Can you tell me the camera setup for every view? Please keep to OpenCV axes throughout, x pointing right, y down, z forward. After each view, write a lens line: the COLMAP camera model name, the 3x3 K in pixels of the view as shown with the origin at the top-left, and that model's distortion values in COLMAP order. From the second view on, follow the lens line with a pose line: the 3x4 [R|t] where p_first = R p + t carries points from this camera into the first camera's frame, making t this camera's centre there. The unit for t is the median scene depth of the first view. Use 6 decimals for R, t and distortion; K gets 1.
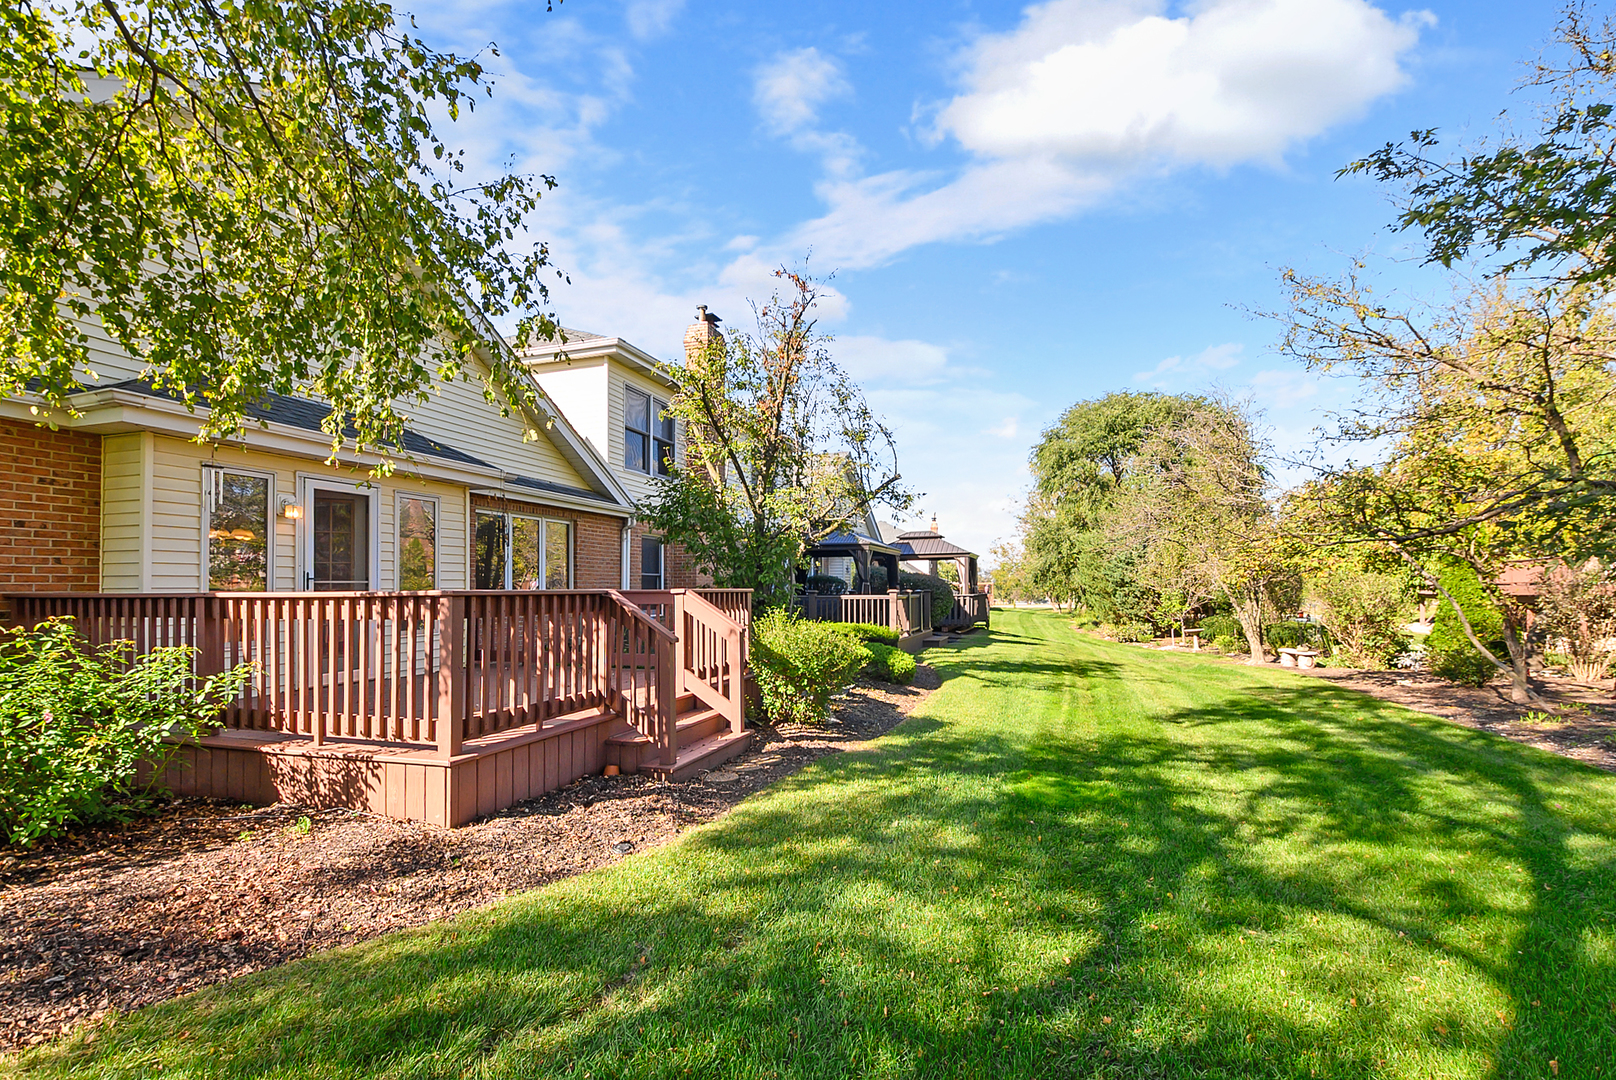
lens RADIAL K [[713.8, 0, 837.1], [0, 713.8, 579.8], [0, 0, 1]] dist [0.001734, -0.001164]
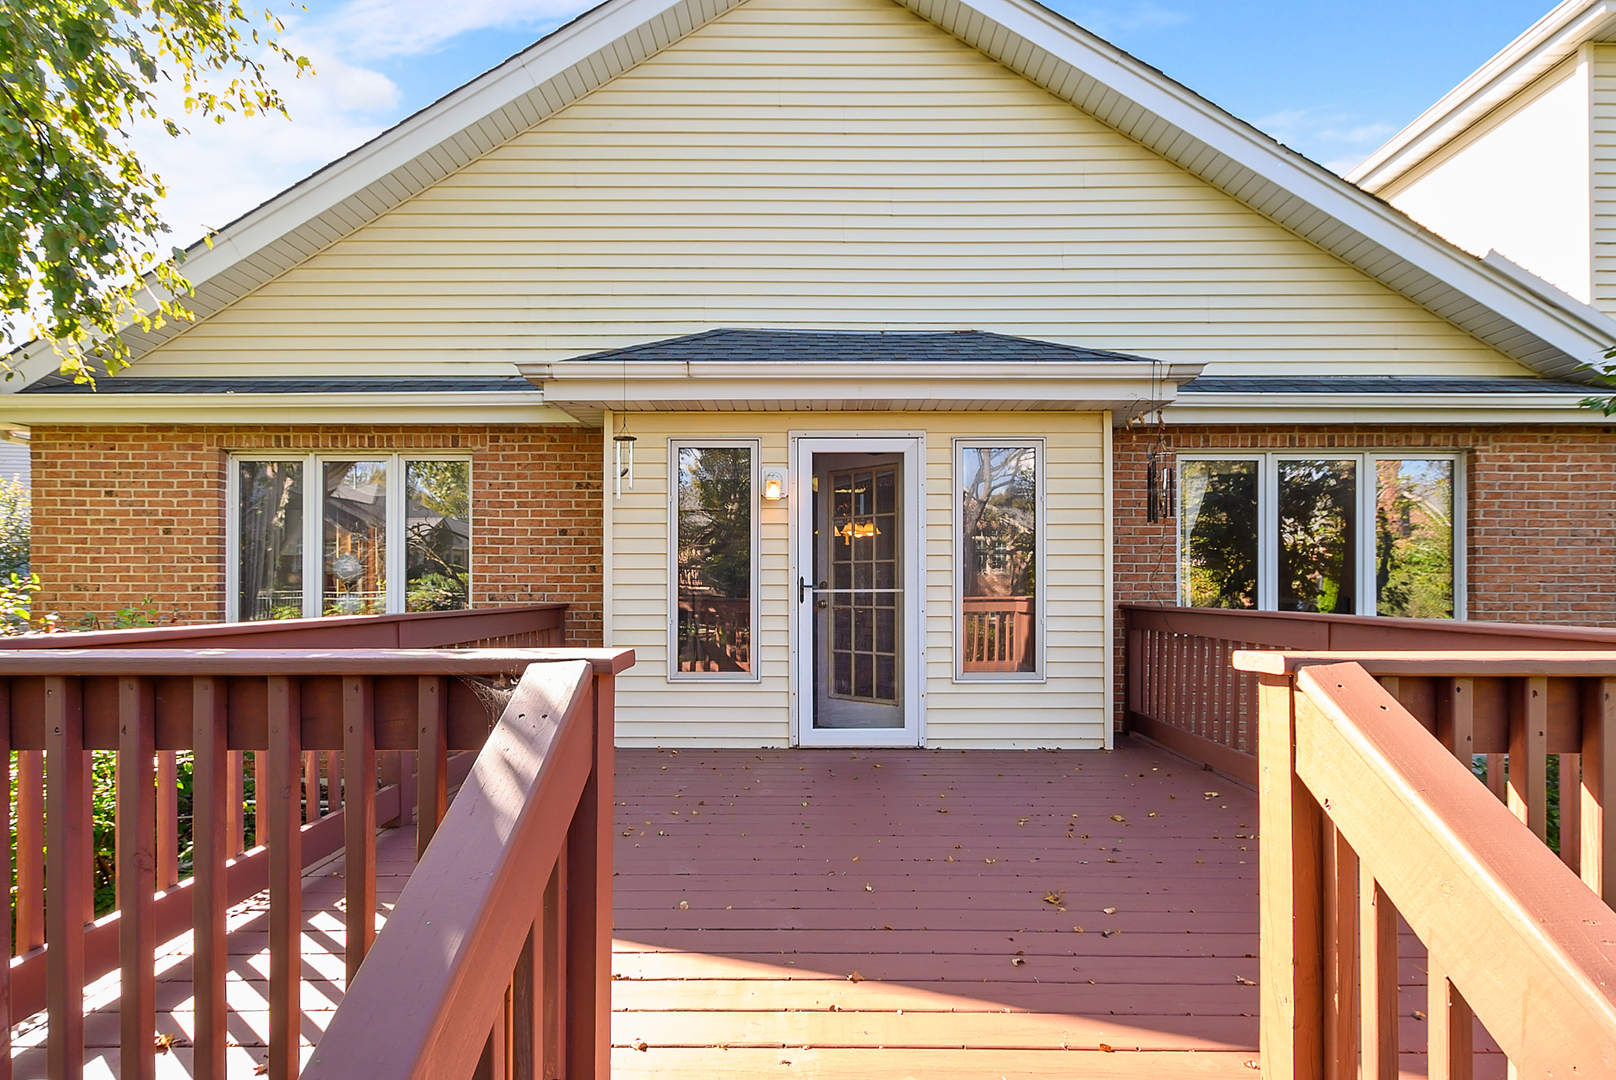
lens RADIAL K [[713.8, 0, 819.6], [0, 713.8, 581.5], [0, 0, 1]] dist [0.001734, -0.001164]
pose [[0.276072, -0.001753, -0.961135, -0.106481], [0.007712, 0.999970, 0.000391, -0.008573], [0.961106, -0.007521, 0.276077, 1.041568]]
